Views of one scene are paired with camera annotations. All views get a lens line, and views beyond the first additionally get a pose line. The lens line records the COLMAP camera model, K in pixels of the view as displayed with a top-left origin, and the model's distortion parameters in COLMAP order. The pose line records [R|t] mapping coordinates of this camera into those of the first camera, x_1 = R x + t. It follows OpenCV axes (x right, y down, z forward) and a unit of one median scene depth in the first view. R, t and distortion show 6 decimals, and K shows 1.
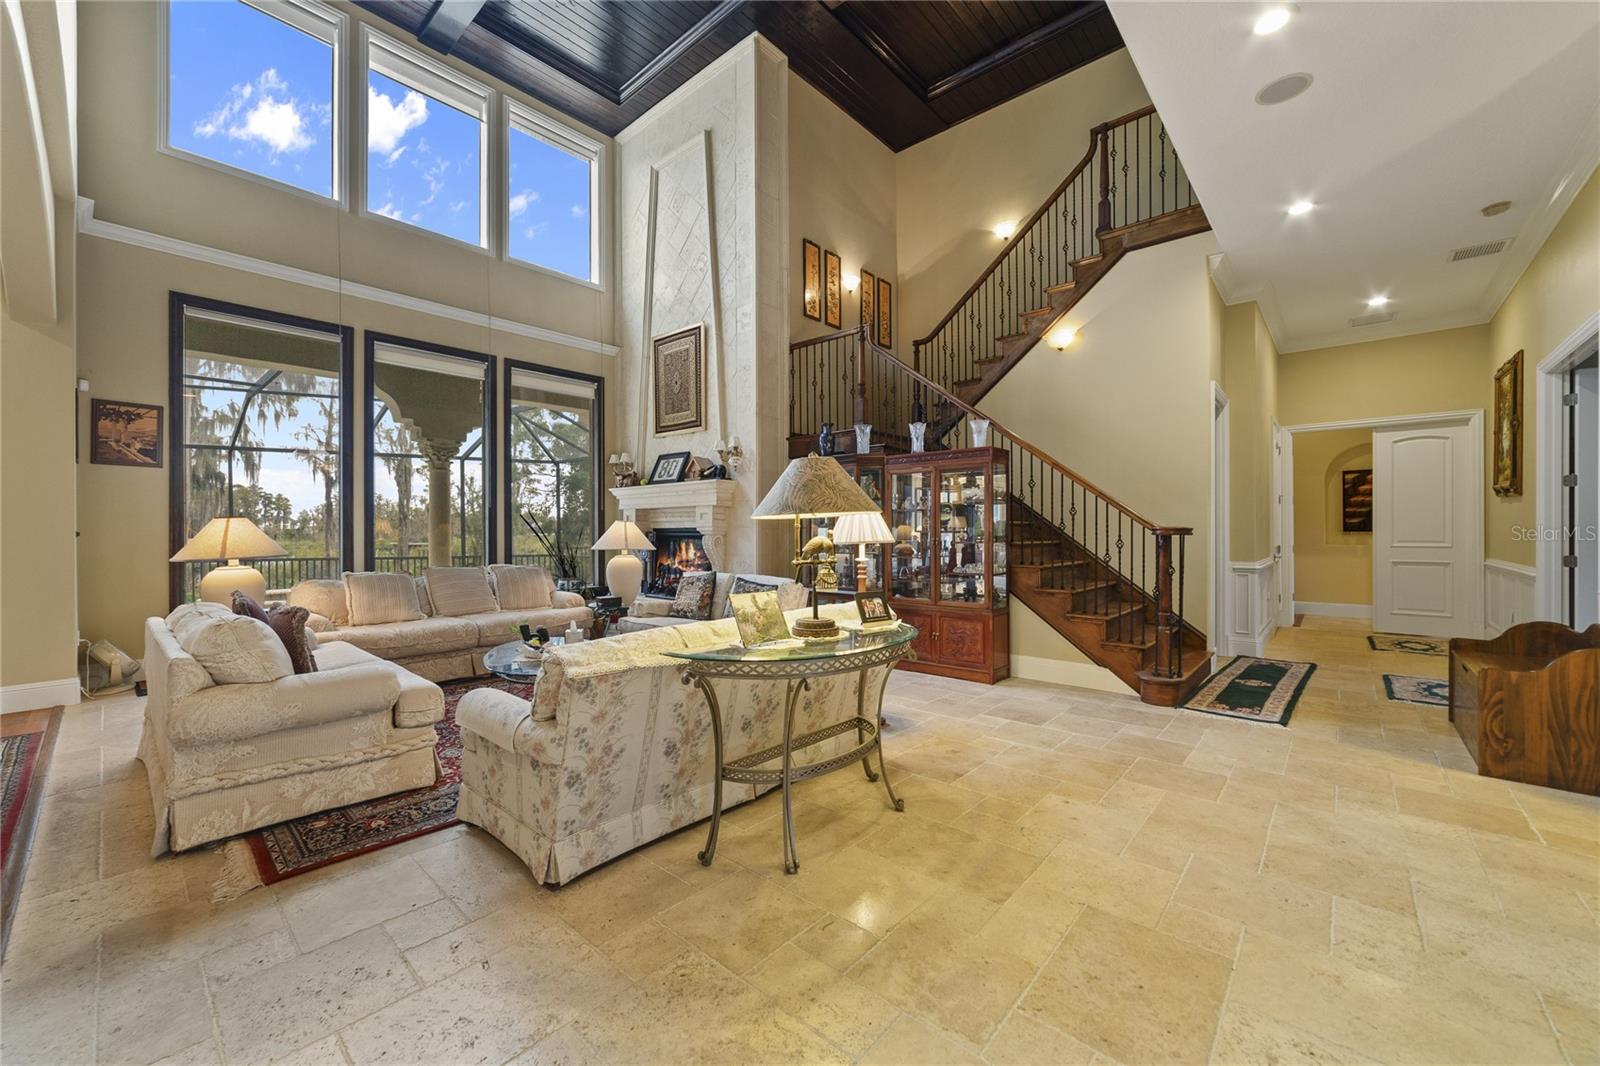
lens RADIAL K [[621.7, 0, 780.5], [0, 621.7, 530.0], [0, 0, 1]] dist [-0.010461, 0.000195]
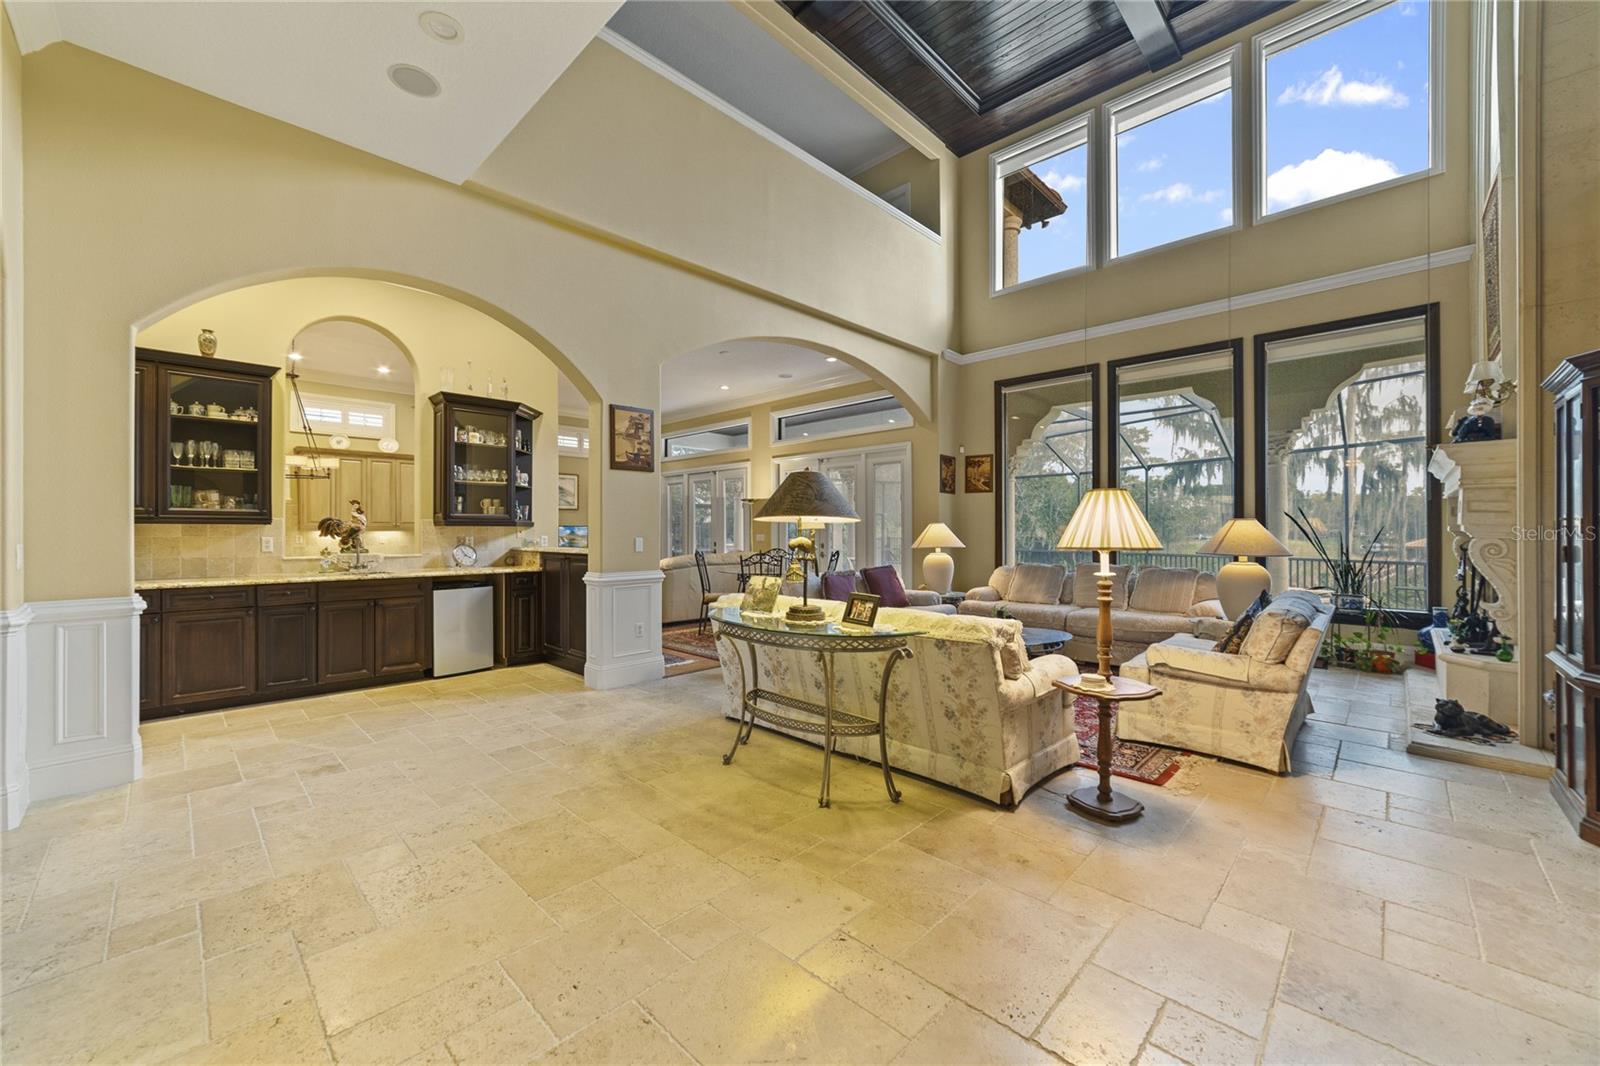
lens RADIAL K [[624.0, 0, 788.5], [0, 624.0, 527.3], [0, 0, 1]] dist [-0.016047, 0.006898]
pose [[-0.032386, -0.004810, -0.999464, 0.694466], [0.001897, 0.999986, -0.004874, -0.002140], [0.999474, -0.002054, -0.032376, 0.555097]]
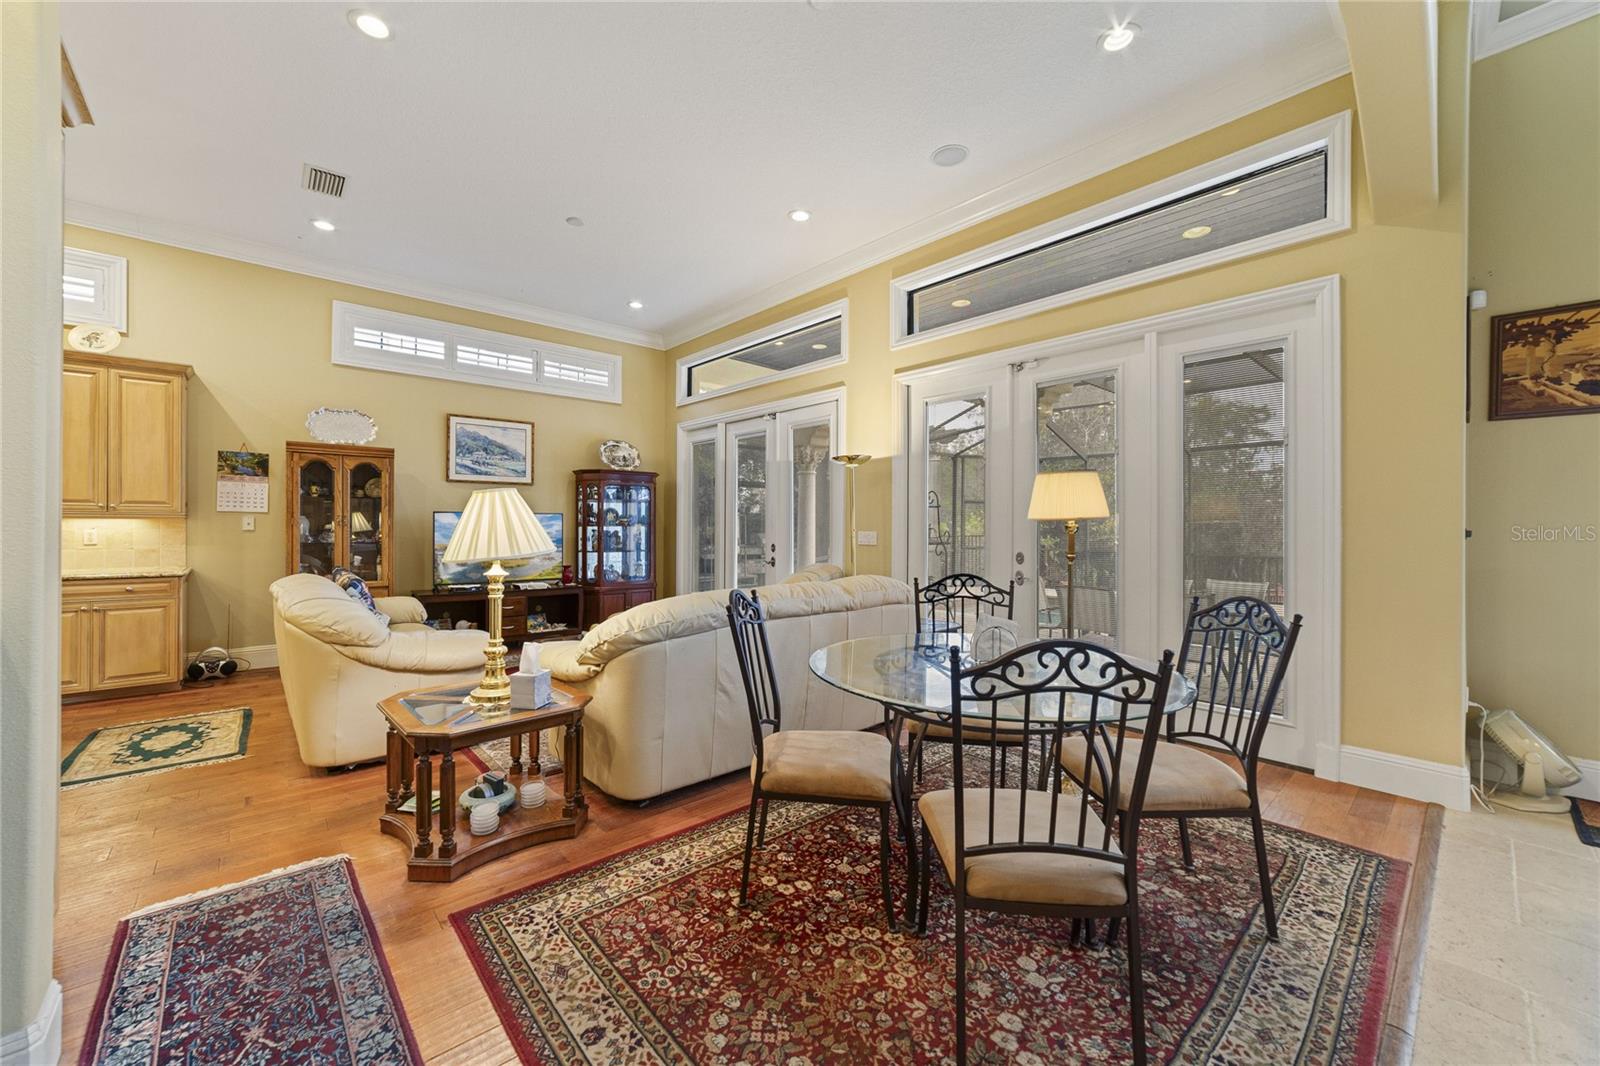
lens RADIAL K [[624.0, 0, 788.5], [0, 624.0, 527.3], [0, 0, 1]] dist [-0.016047, 0.006898]
pose [[-0.103523, 0.005501, -0.994612, -0.424684], [-0.004604, 0.999971, 0.006010, -0.000208], [0.994616, 0.005201, -0.103495, 0.356958]]
